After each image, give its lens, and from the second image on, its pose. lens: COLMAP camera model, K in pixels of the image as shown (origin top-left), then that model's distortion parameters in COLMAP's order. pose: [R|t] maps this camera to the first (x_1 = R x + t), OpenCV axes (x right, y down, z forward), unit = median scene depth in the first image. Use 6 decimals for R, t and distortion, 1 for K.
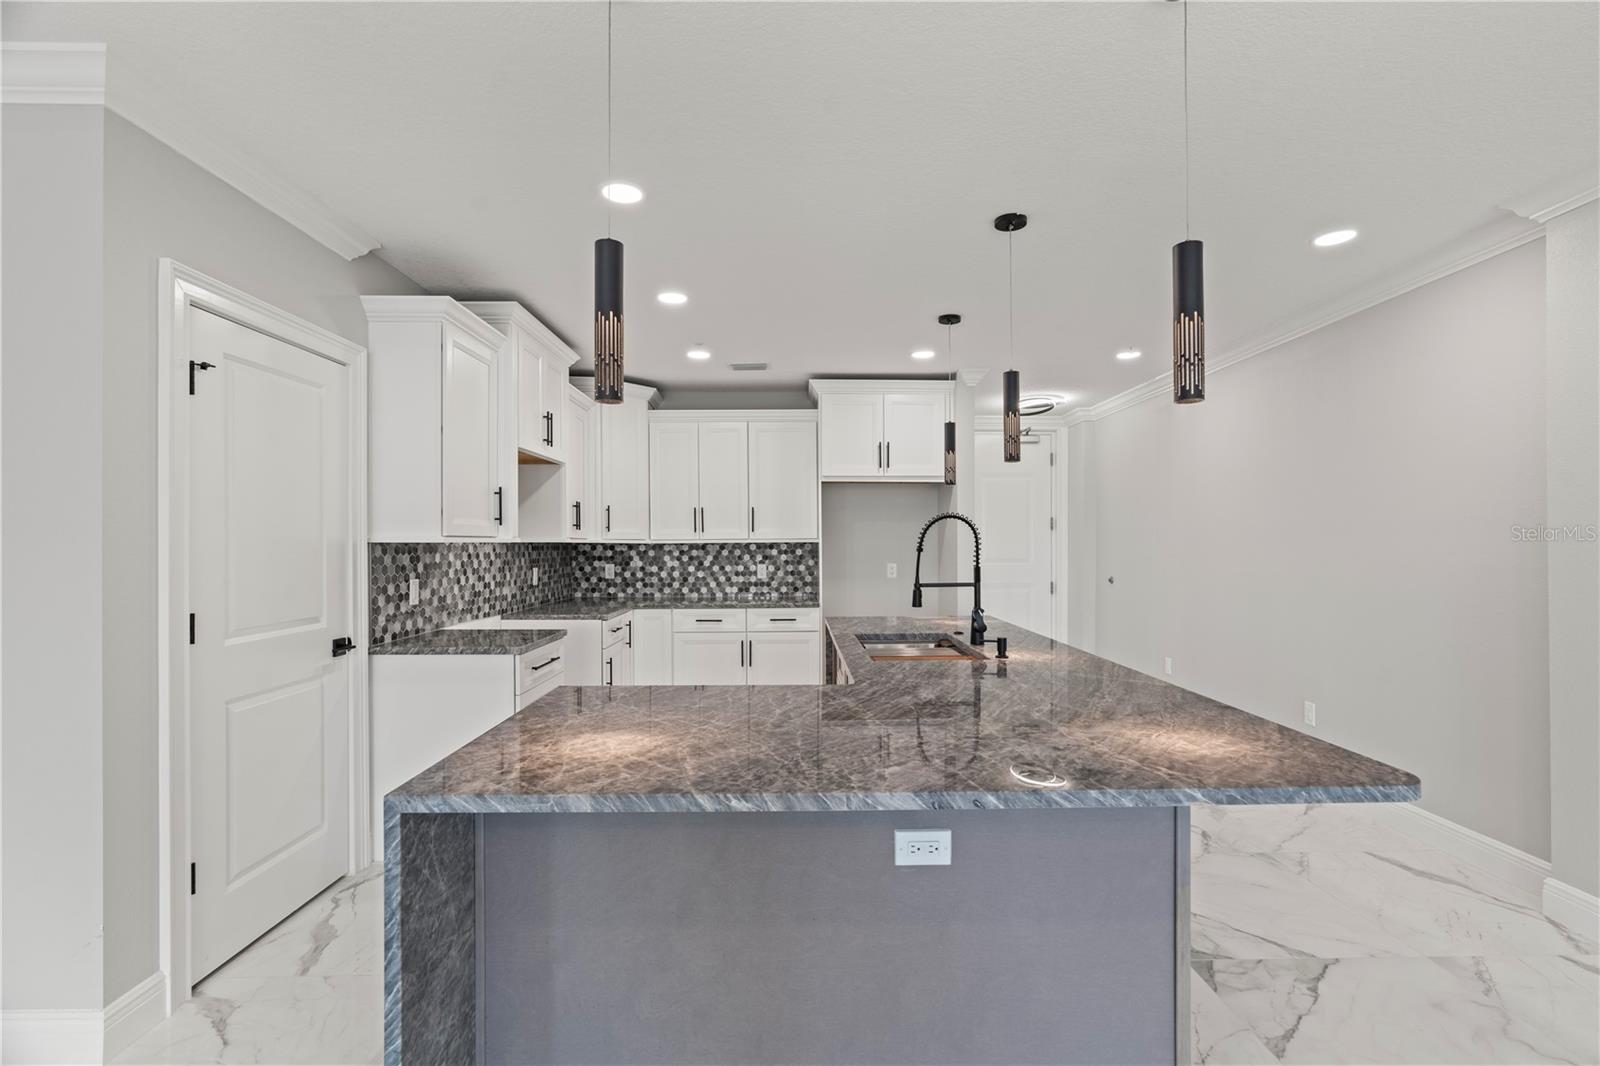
lens RADIAL K [[737.3, 0, 804.4], [0, 737.3, 546.2], [0, 0, 1]] dist [0.000017, 0.000464]
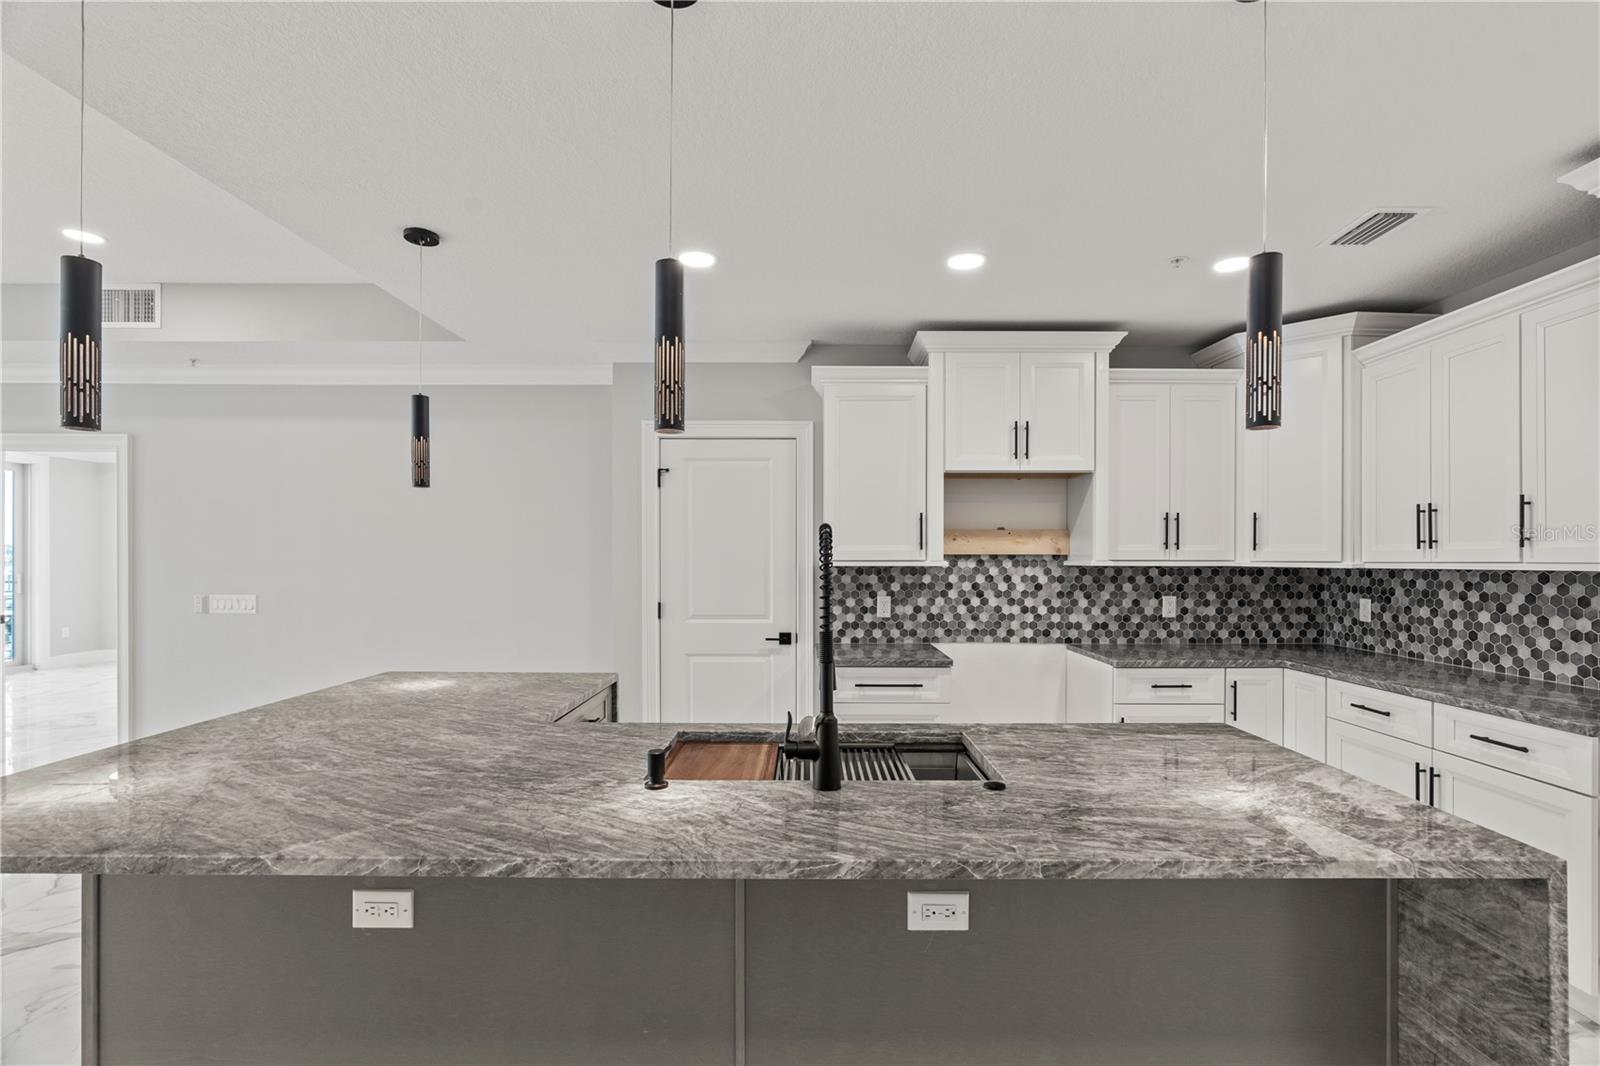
lens RADIAL K [[737.3, 0, 804.4], [0, 737.3, 546.2], [0, 0, 1]] dist [0.000017, 0.000464]
pose [[-0.015799, -0.010911, -0.999816, 0.387964], [-0.003653, 0.999934, -0.010855, -0.013055], [0.999869, 0.003481, -0.015838, 0.519328]]
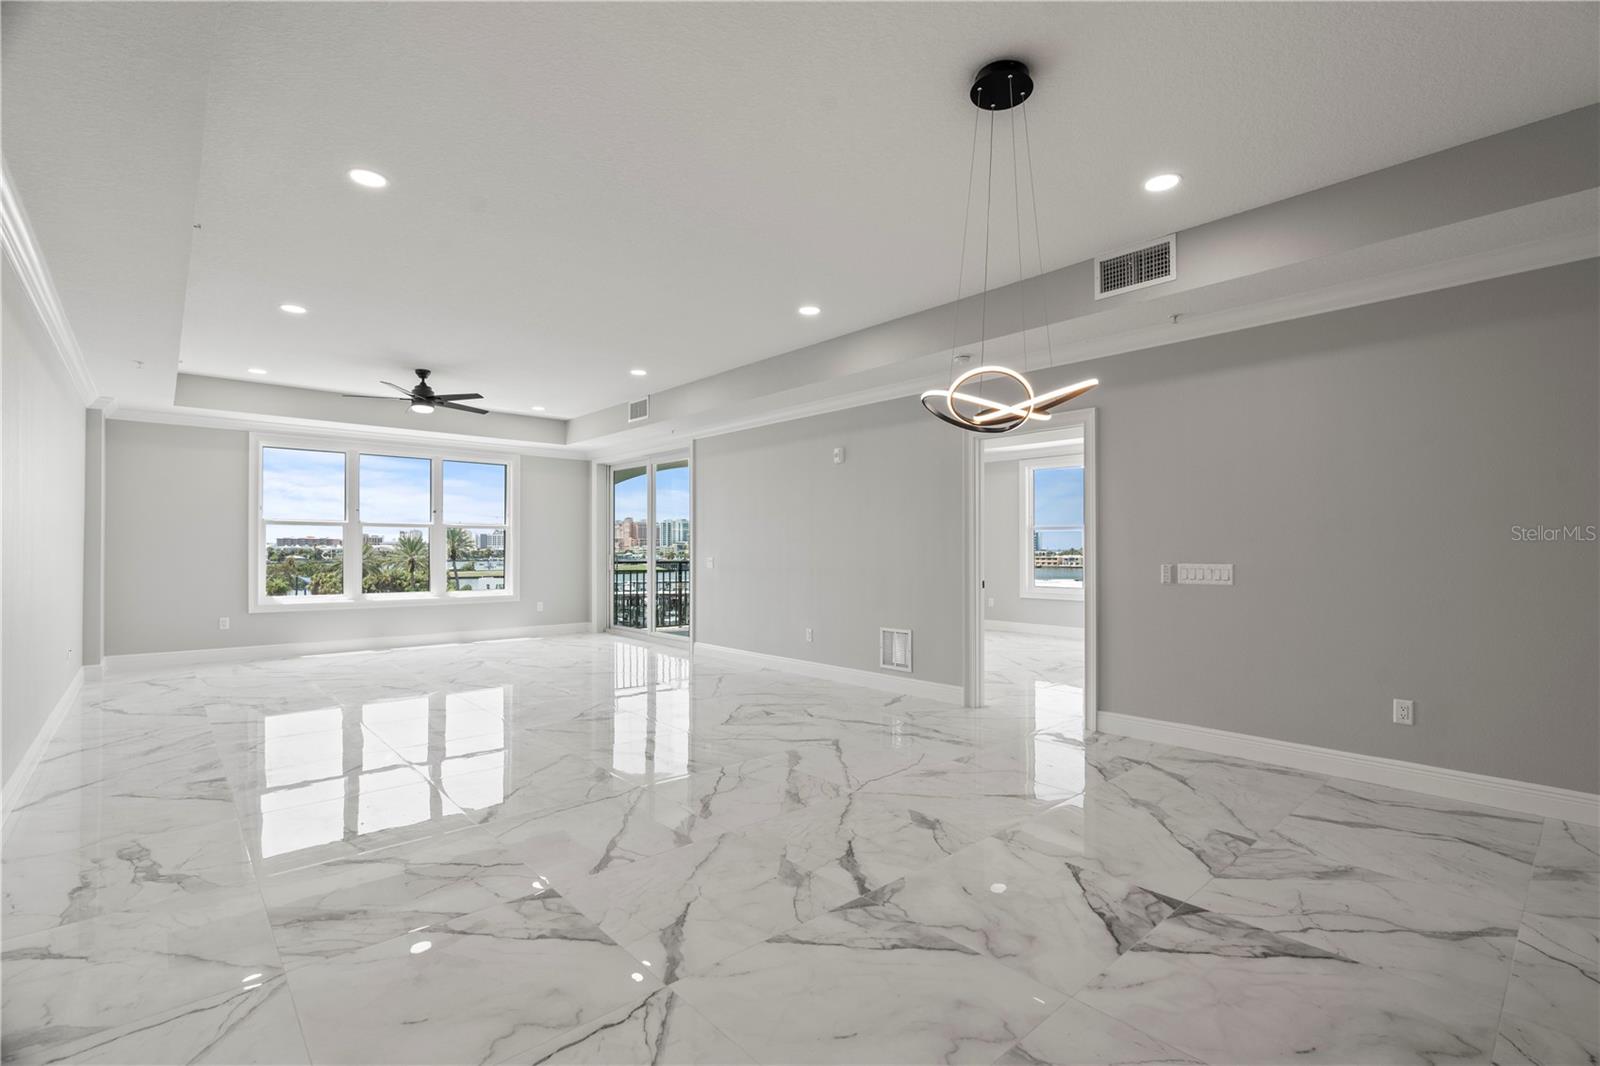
lens RADIAL K [[737.3, 0, 804.4], [0, 737.3, 546.2], [0, 0, 1]] dist [0.000017, 0.000464]
pose [[-0.758735, -0.001274, -0.651398, 0.388792], [0.001190, 0.999994, -0.003342, 0.015511], [0.651398, -0.003310, -0.758729, 0.205797]]
